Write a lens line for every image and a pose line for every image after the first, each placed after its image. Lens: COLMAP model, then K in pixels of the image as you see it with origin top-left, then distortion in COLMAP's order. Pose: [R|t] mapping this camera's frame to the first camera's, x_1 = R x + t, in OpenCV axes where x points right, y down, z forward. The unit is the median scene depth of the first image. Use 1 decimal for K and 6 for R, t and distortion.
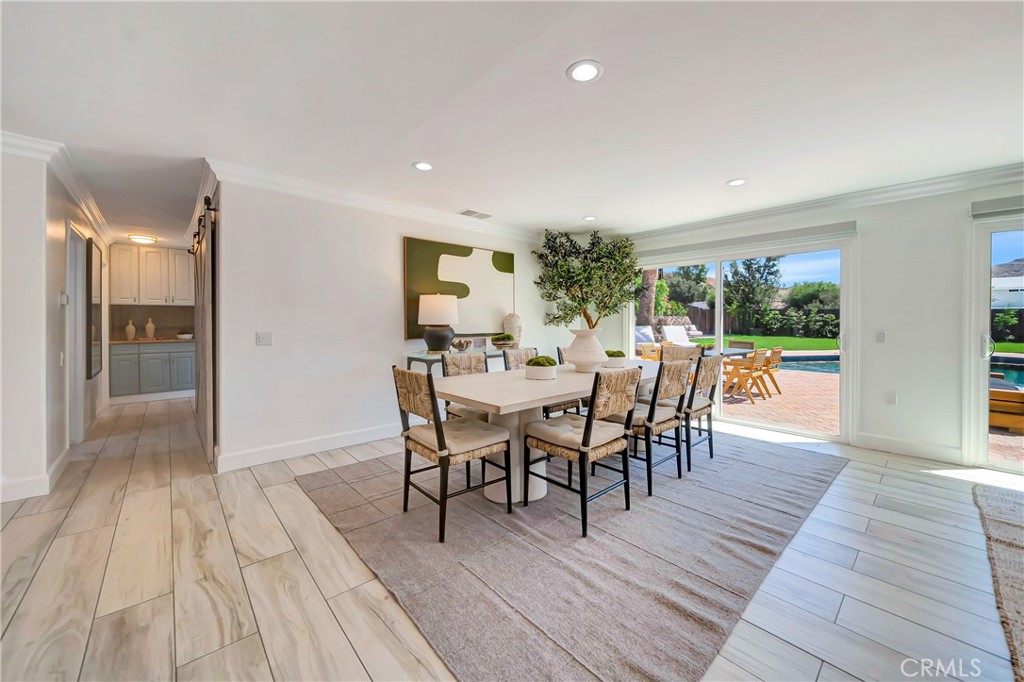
lens RADIAL K [[386.4, 0, 519.2], [0, 386.4, 320.5], [0, 0, 1]] dist [-0.001071, -0.000069]
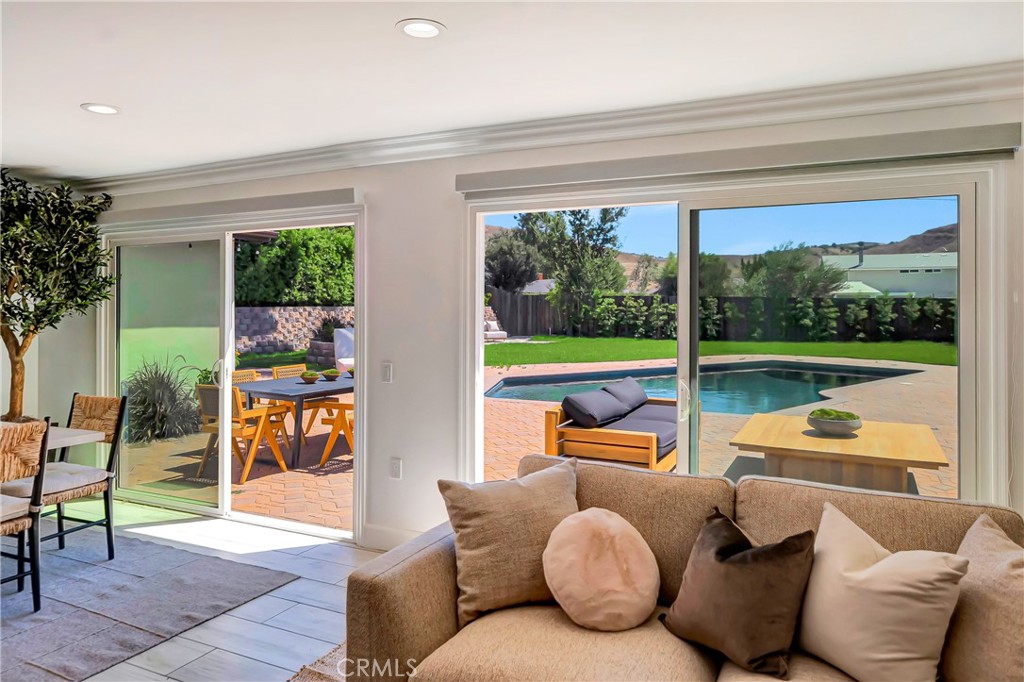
lens RADIAL K [[683.4, 0, 515.4], [0, 683.4, 299.3], [0, 0, 1]] dist [-0.002984, 0.001150]
pose [[0.932490, 0.002941, 0.361183, 0.099254], [0.002006, 0.999909, -0.013321, -0.008567], [-0.361189, 0.013147, 0.932400, -0.018105]]
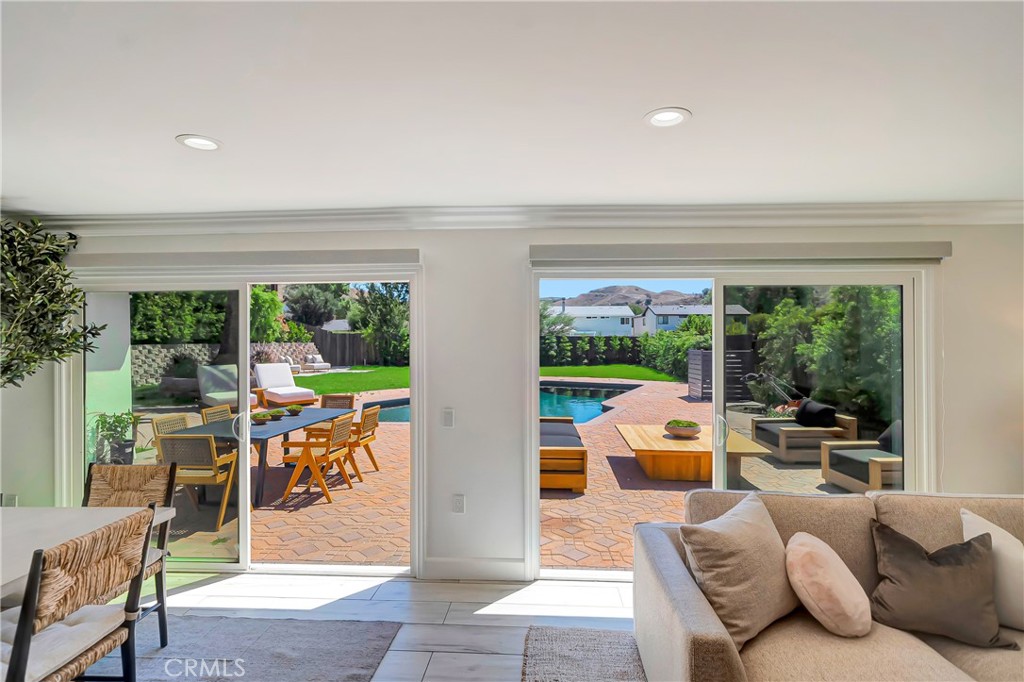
lens RADIAL K [[506.6, 0, 512.0], [0, 506.6, 341.0], [0, 0, 1]] dist [0.028149, -0.018408]
pose [[0.727696, -0.003967, 0.685888, 0.052536], [0.005565, 0.999985, -0.000121, -0.013283], [-0.685877, 0.003905, 0.727707, 0.033056]]
